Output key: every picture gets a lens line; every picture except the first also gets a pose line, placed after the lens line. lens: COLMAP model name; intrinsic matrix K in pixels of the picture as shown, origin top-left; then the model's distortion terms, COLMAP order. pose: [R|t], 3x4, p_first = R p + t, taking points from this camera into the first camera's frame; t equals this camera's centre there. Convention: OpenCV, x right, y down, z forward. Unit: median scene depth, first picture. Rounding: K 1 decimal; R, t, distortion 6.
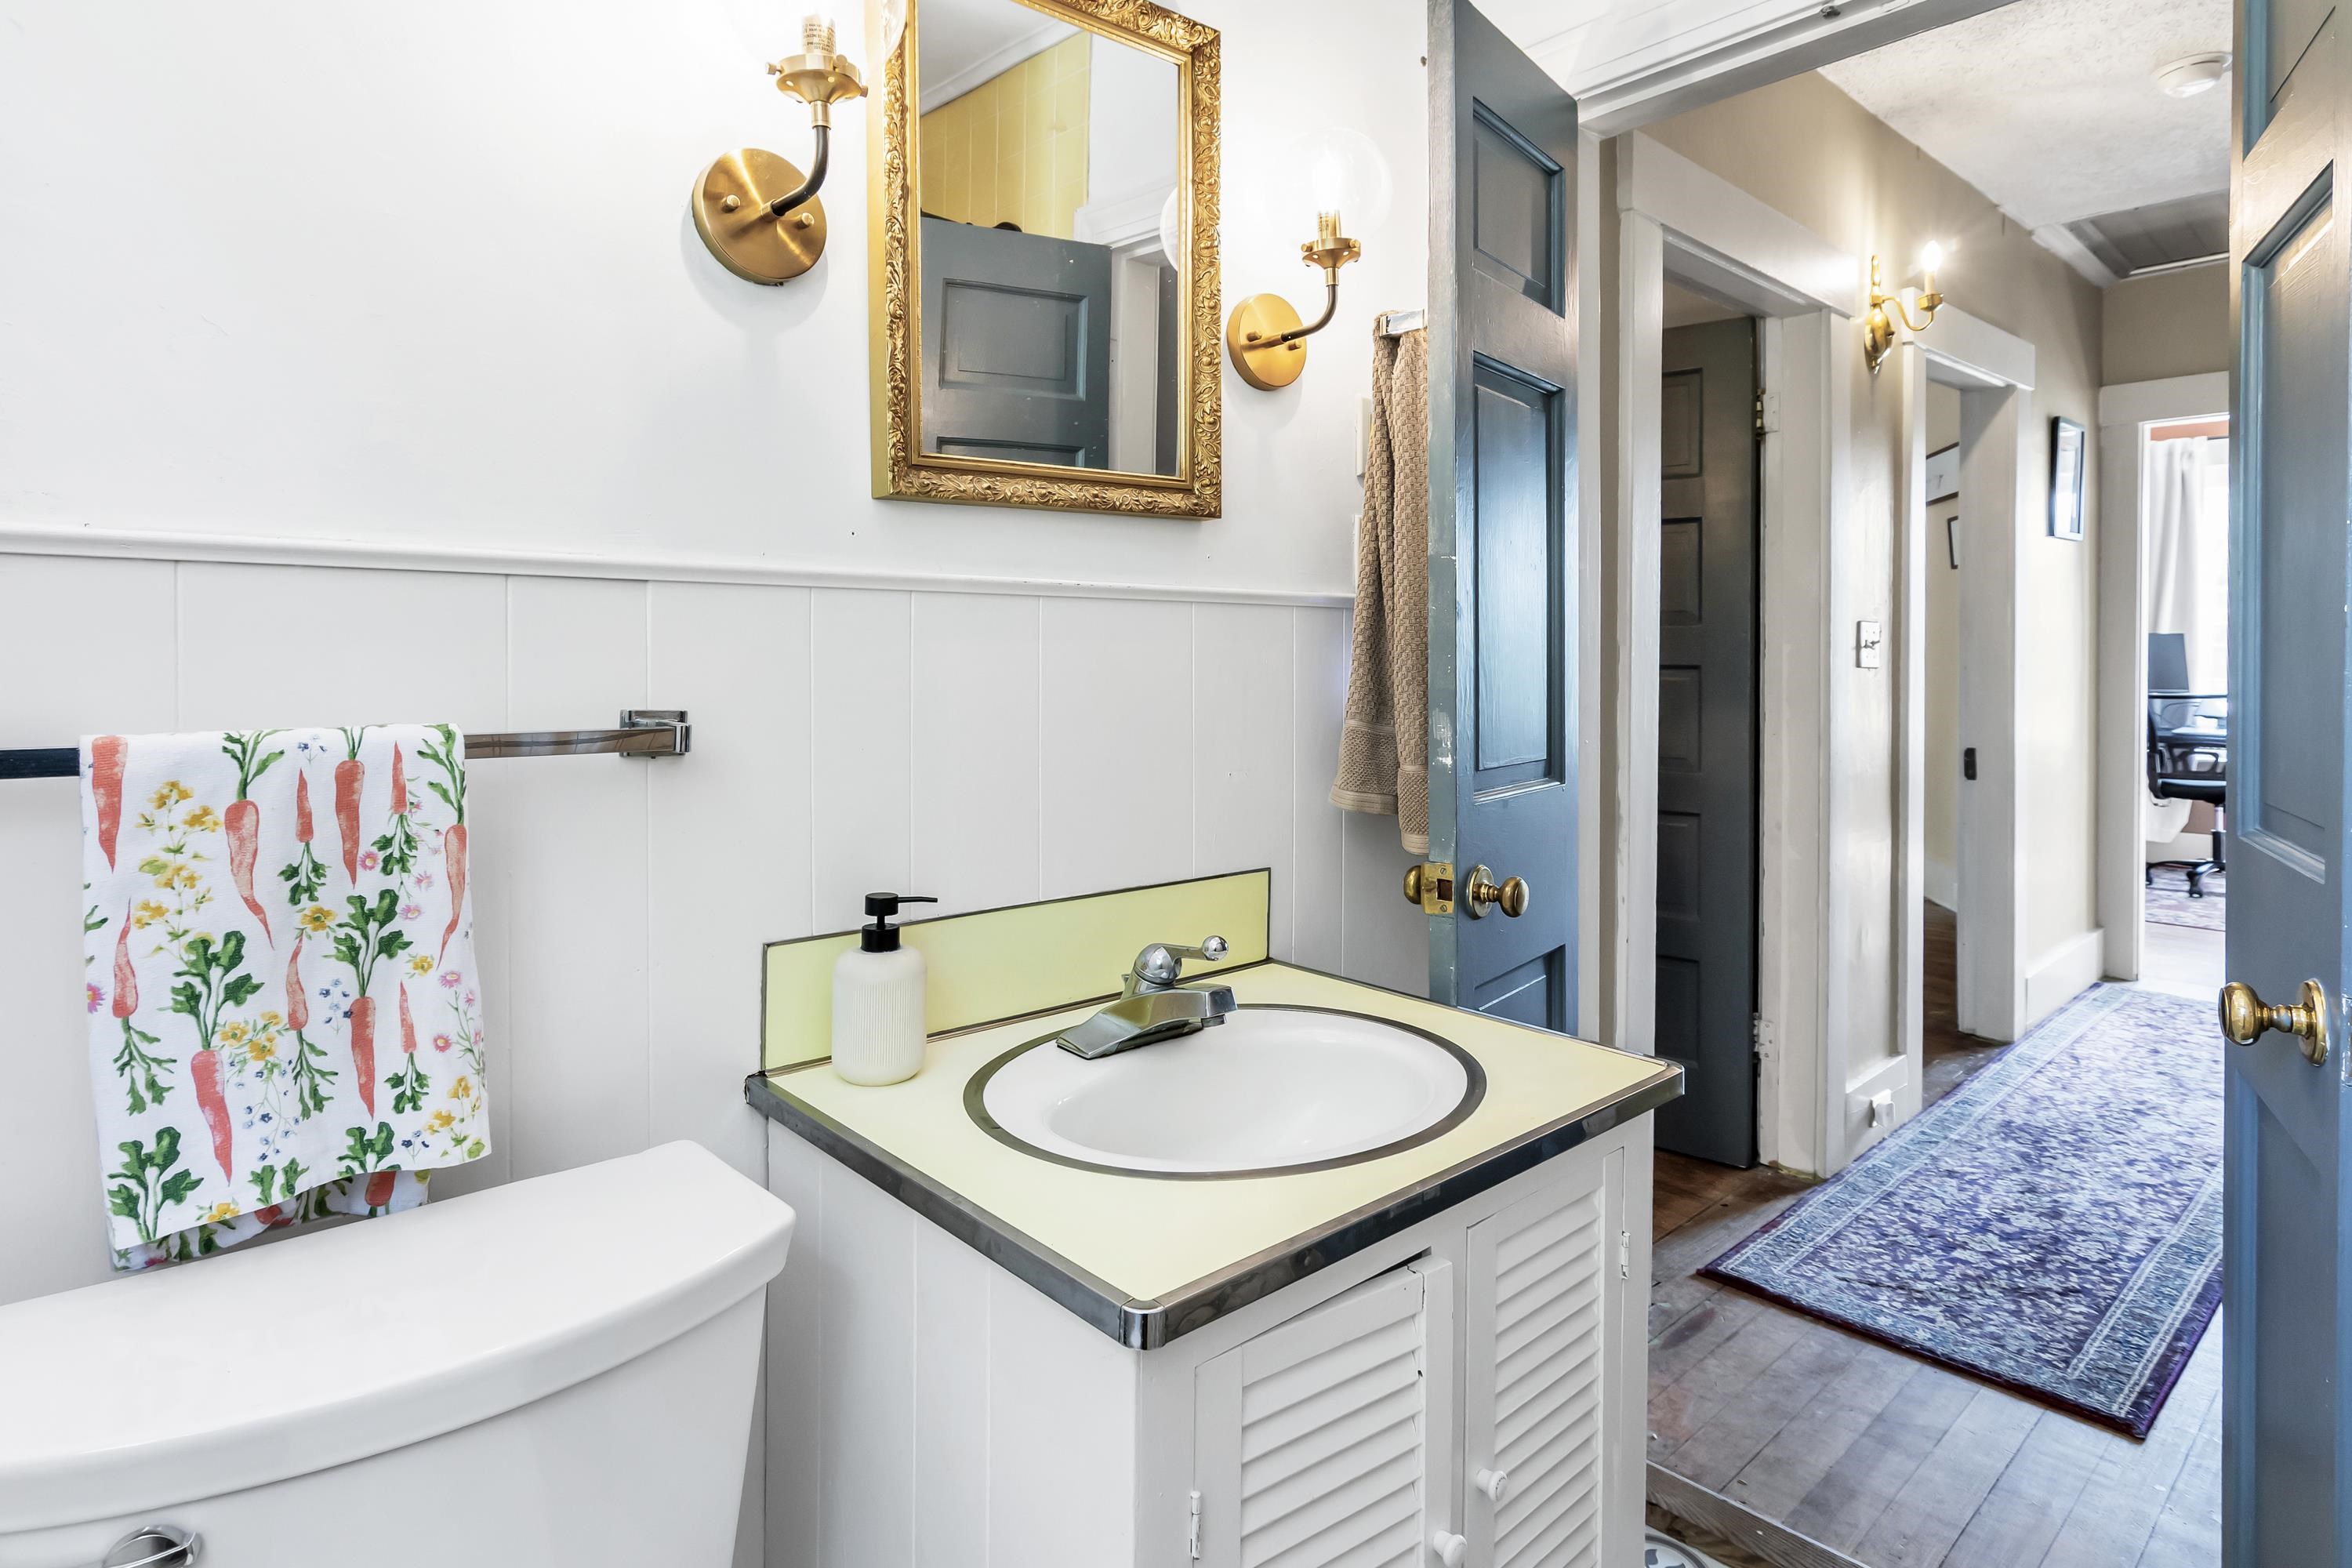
lens RADIAL K [[1248.1, 0, 1418.3], [0, 1248.1, 672.8], [0, 0, 1]] dist [0.000338, -0.000620]
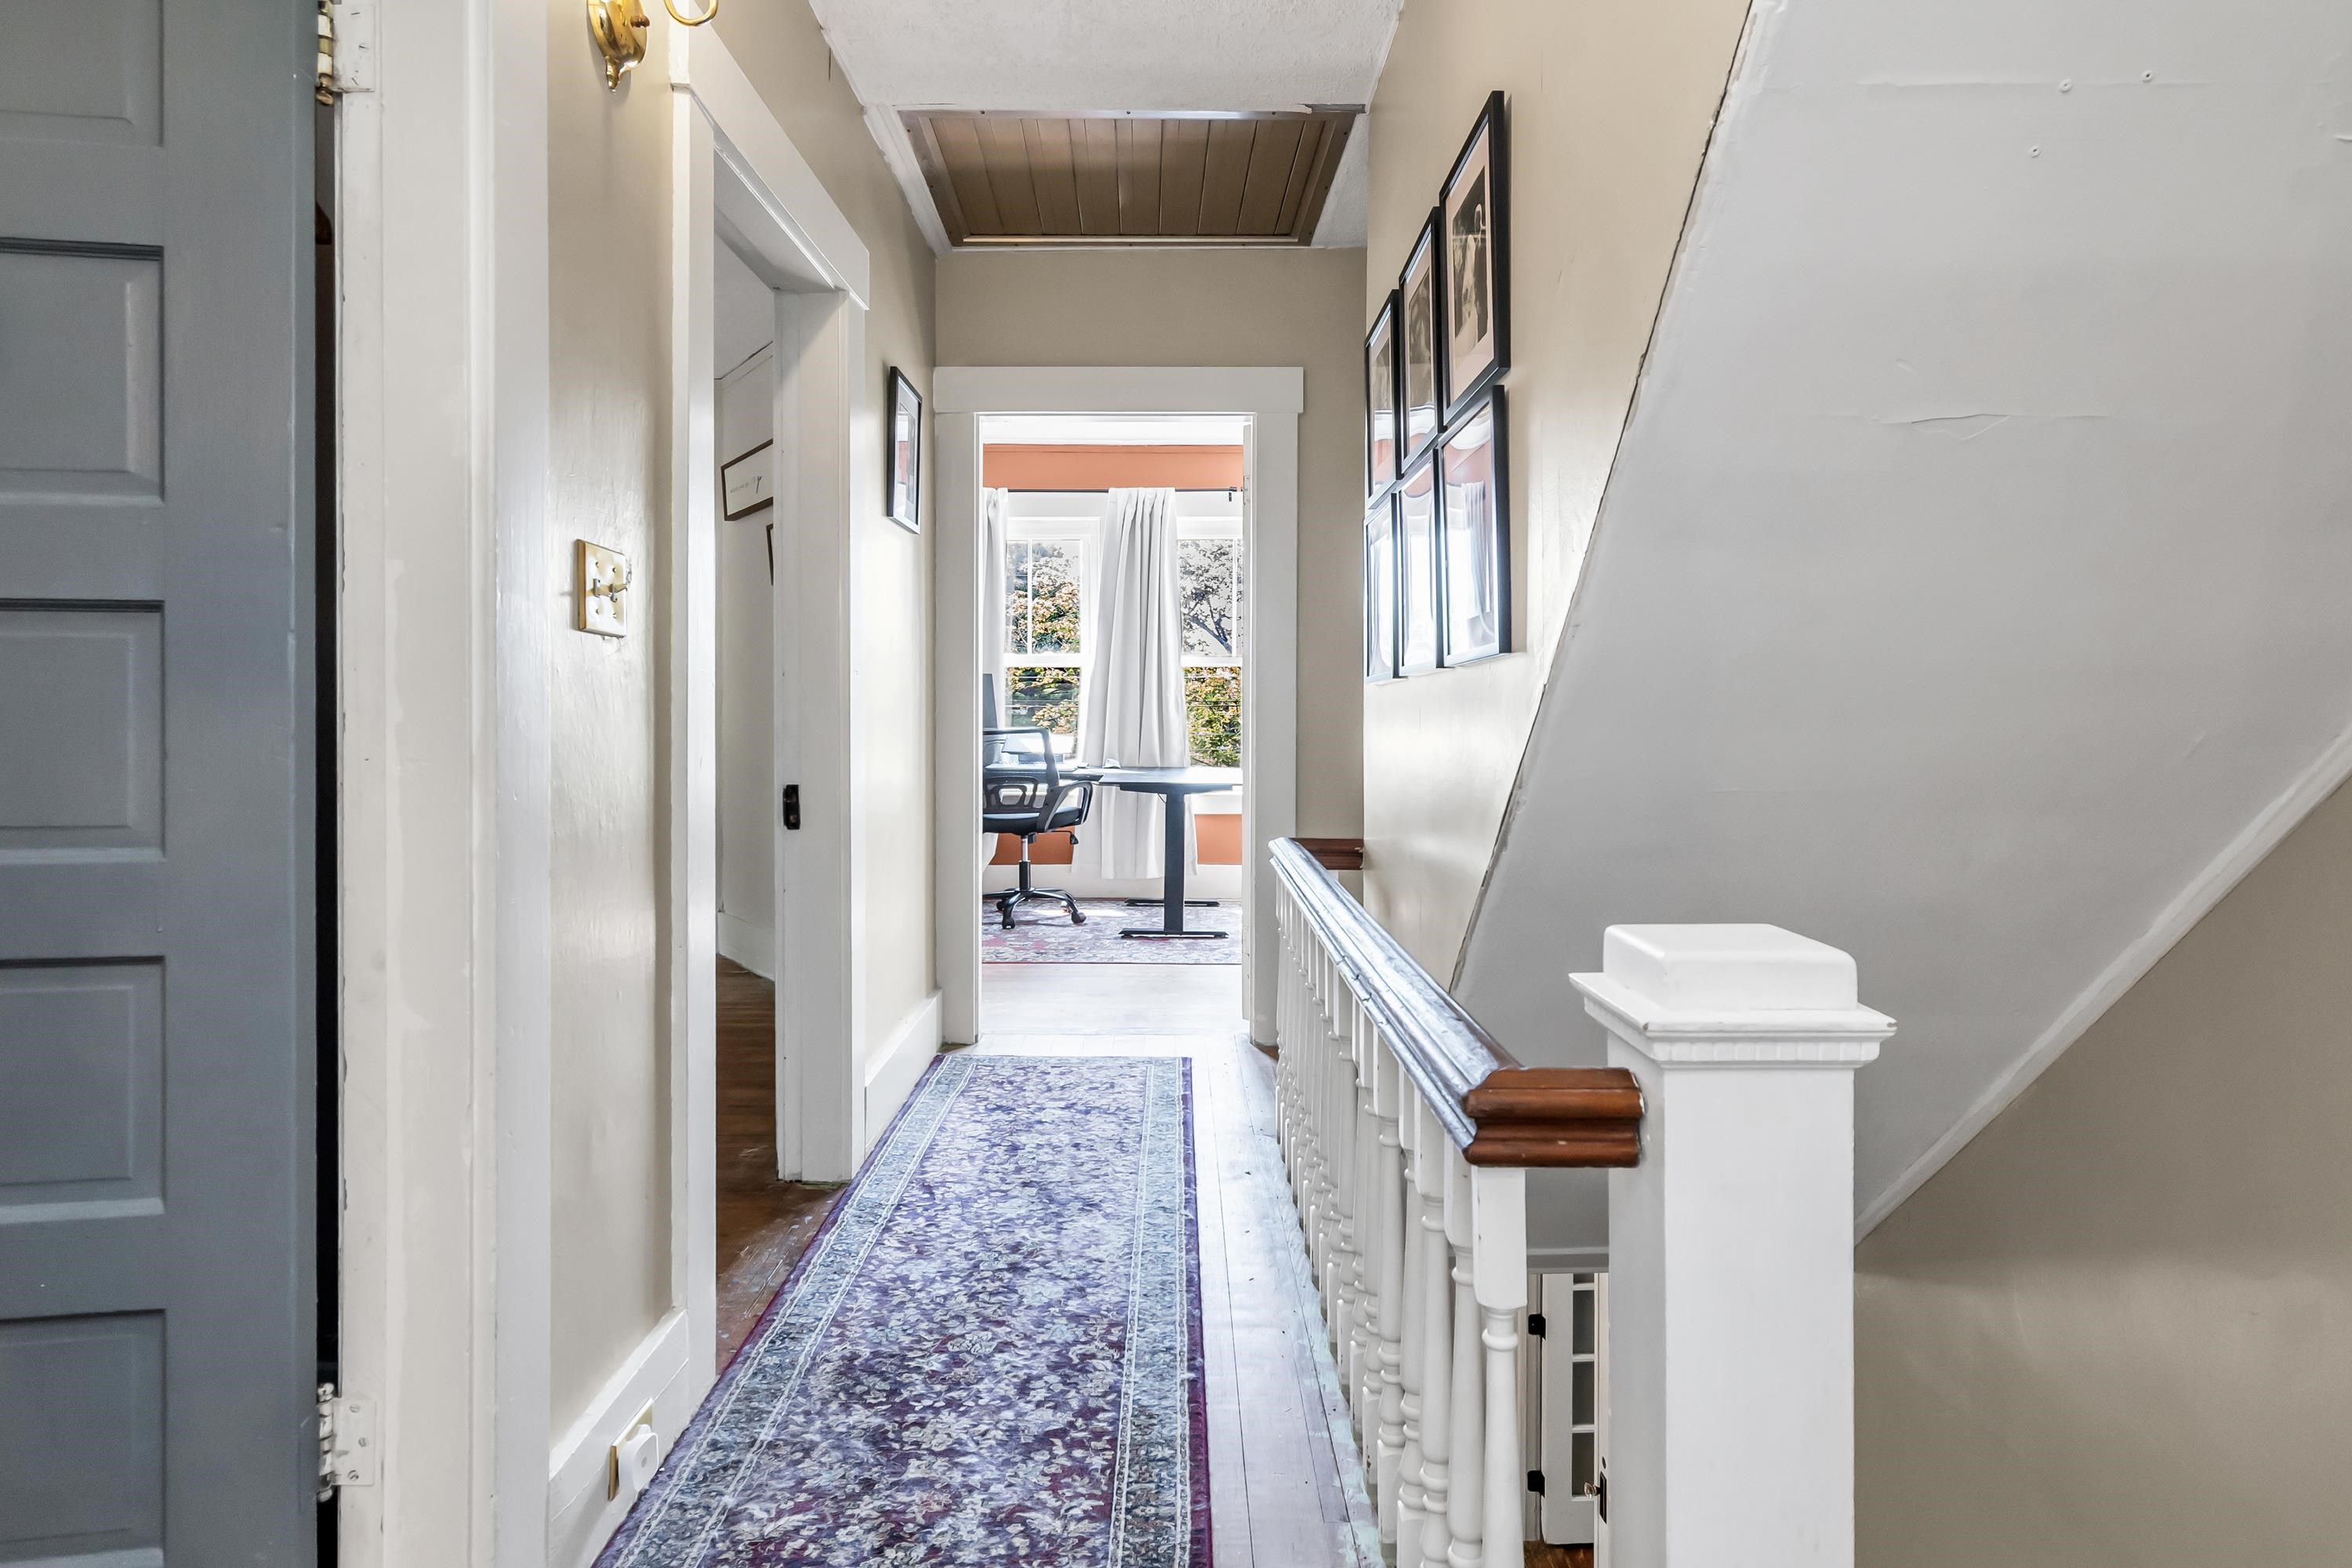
lens RADIAL K [[1159.0, 0, 1177.6], [0, 1159.0, 719.5], [0, 0, 1]] dist [0.002239, 0.000319]
pose [[0.742791, -0.002464, 0.669519, 0.209406], [0.009563, 0.999930, -0.006929, 0.038438], [-0.669455, 0.011549, 0.742762, 0.463138]]
